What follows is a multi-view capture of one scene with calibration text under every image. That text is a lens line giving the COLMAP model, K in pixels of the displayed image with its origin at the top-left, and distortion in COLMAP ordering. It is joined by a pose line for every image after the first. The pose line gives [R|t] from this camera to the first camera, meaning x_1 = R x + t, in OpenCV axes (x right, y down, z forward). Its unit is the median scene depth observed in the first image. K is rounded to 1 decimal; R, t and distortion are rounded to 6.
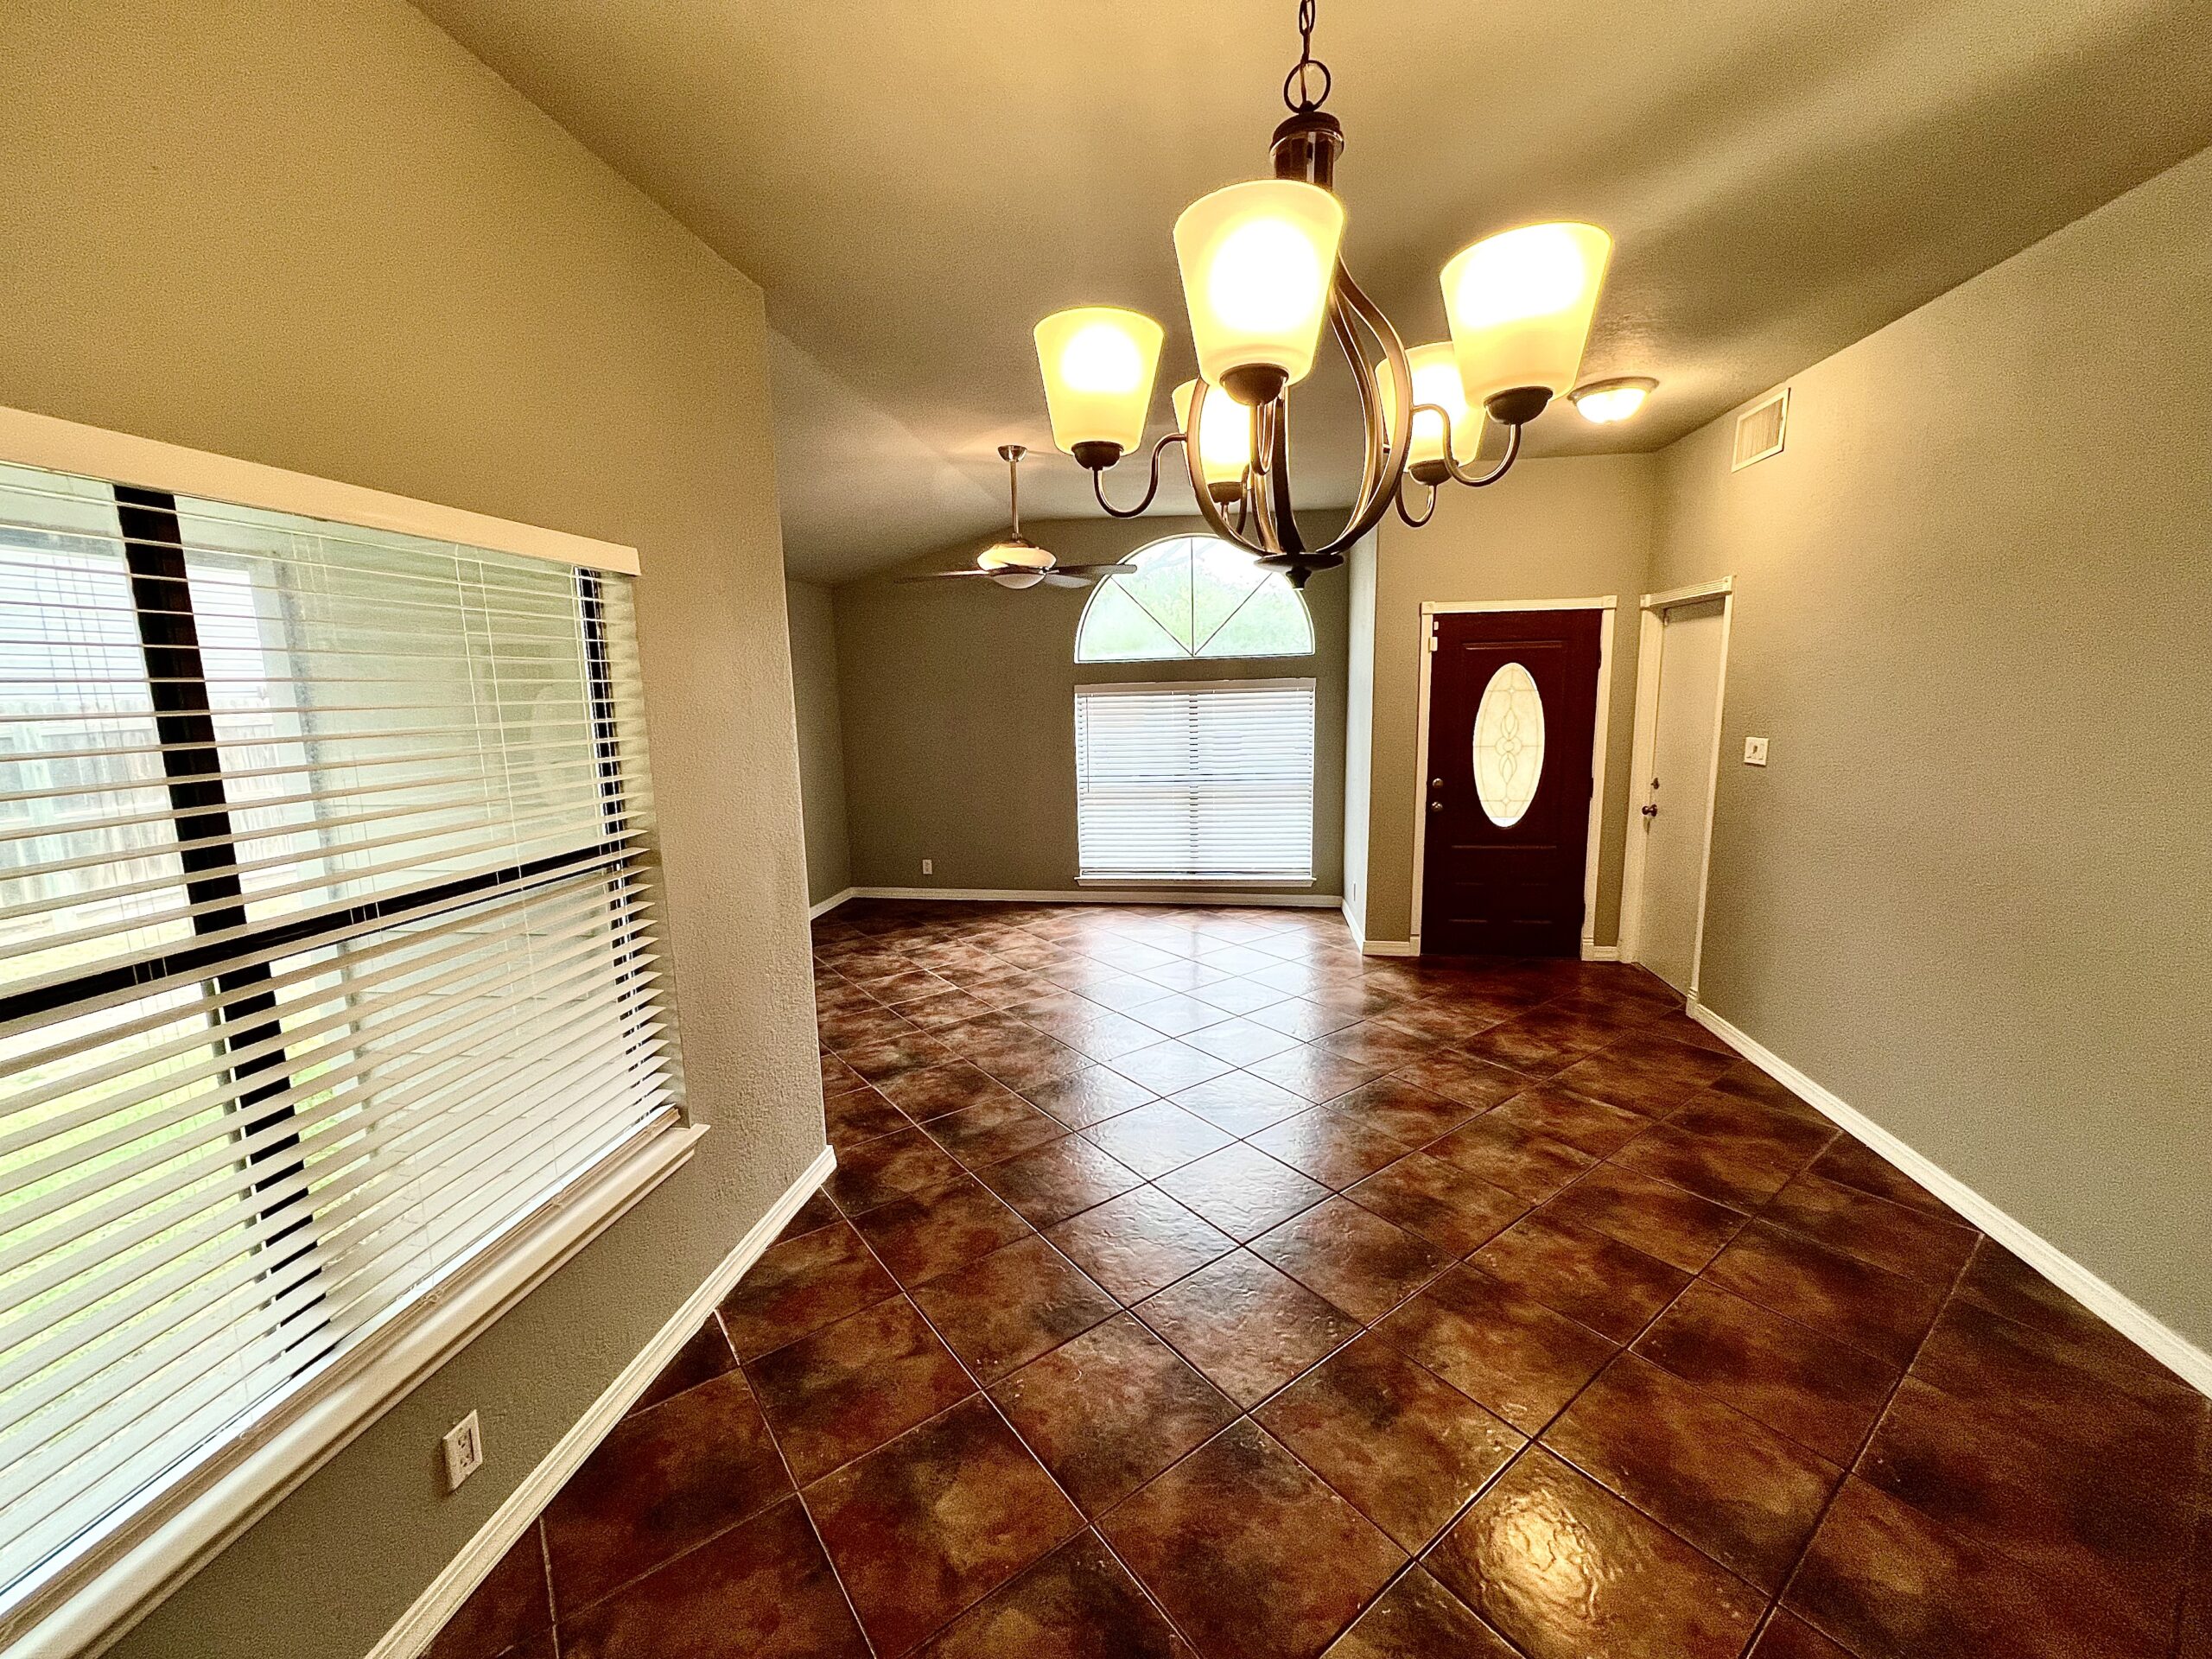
lens RADIAL K [[889.7, 0, 1109.9], [0, 889.7, 843.8], [0, 0, 1]] dist [-0.000761, -0.000068]
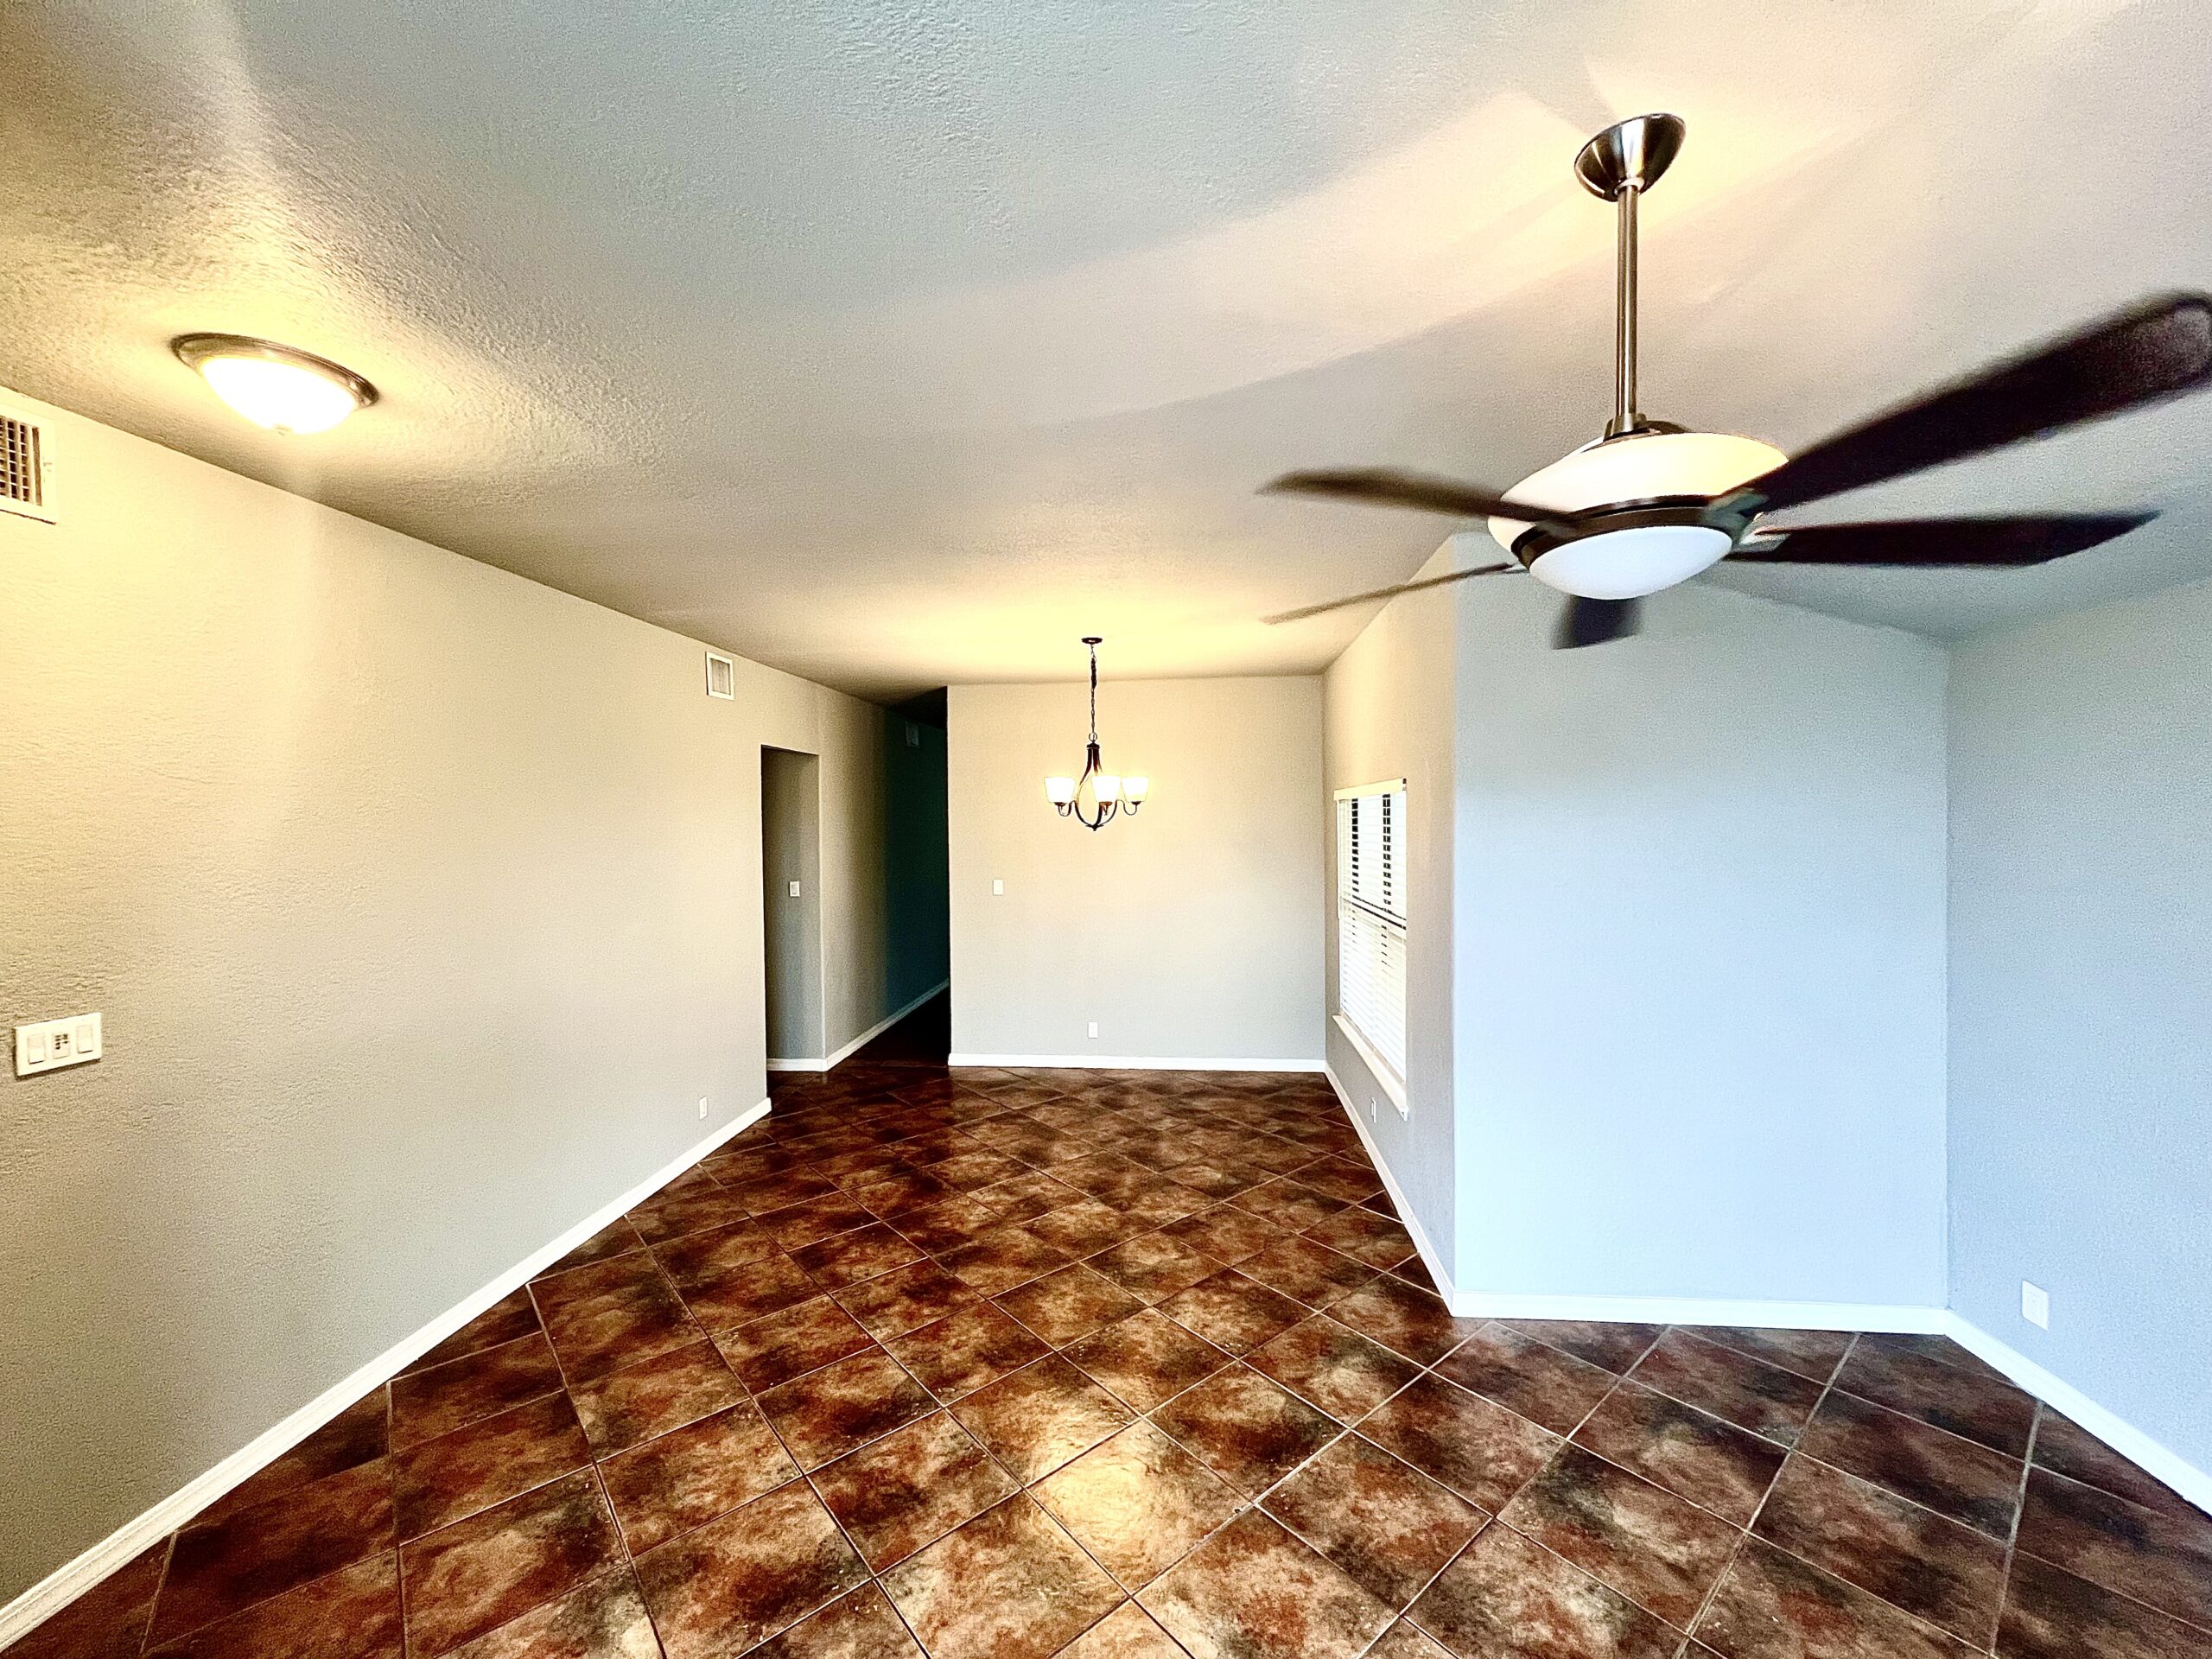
lens RADIAL K [[889.7, 0, 1105.0], [0, 889.7, 830.8], [0, 0, 1]] dist [-0.000761, -0.000068]
pose [[-0.998187, 0.031228, -0.051453, 0.141908], [0.021161, 0.982377, 0.185709, -0.423039], [0.056346, 0.184284, -0.981257, 2.037827]]
